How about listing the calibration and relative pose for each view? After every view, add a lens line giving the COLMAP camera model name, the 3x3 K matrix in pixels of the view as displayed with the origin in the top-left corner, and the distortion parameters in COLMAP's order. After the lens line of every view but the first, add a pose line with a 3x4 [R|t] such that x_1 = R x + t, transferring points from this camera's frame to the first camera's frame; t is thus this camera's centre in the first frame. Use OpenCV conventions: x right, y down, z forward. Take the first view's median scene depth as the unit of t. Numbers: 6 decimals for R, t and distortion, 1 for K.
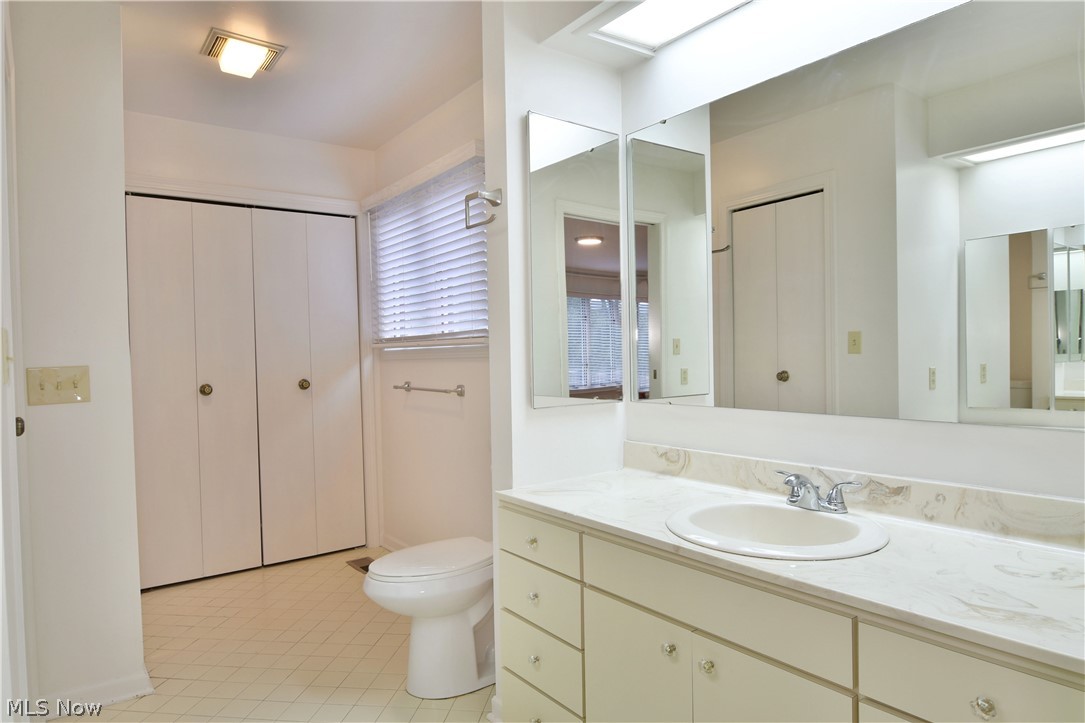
lens RADIAL K [[657.9, 0, 547.6], [0, 657.9, 363.9], [0, 0, 1]] dist [-0.013154, -0.005686]
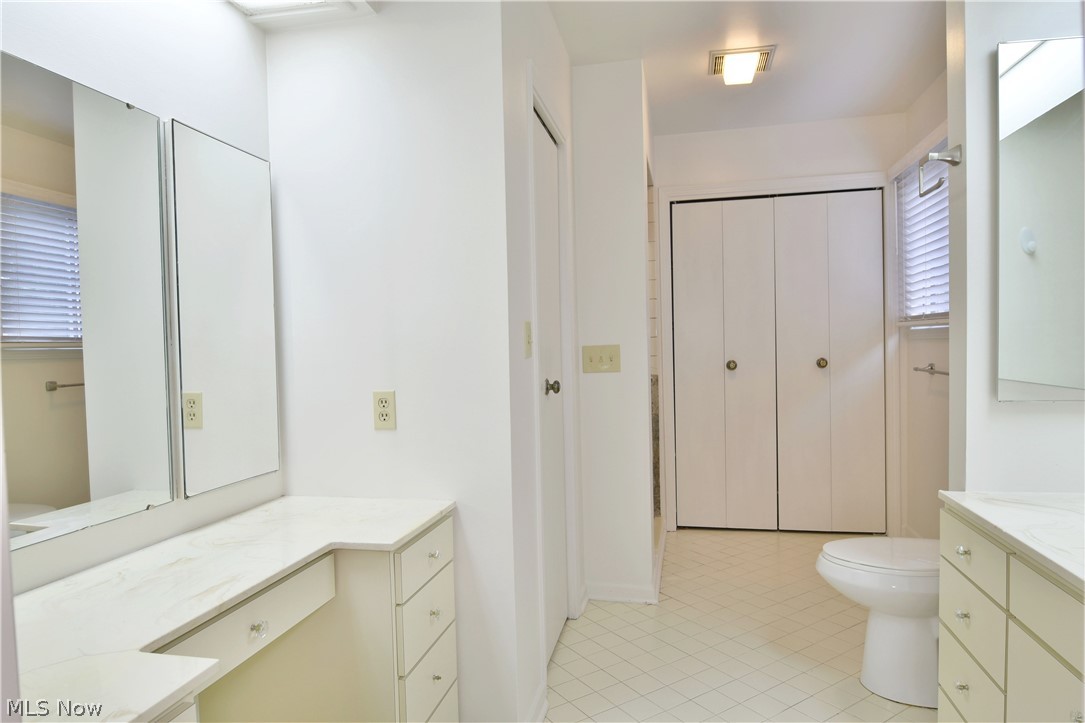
lens RADIAL K [[657.9, 0, 541.3], [0, 657.9, 361.6], [0, 0, 1]] dist [-0.013154, -0.005686]
pose [[0.645043, 0.027884, -0.763637, 0.181349], [-0.002633, 0.999409, 0.034269, -0.007044], [0.764142, -0.020094, 0.644735, 0.015070]]
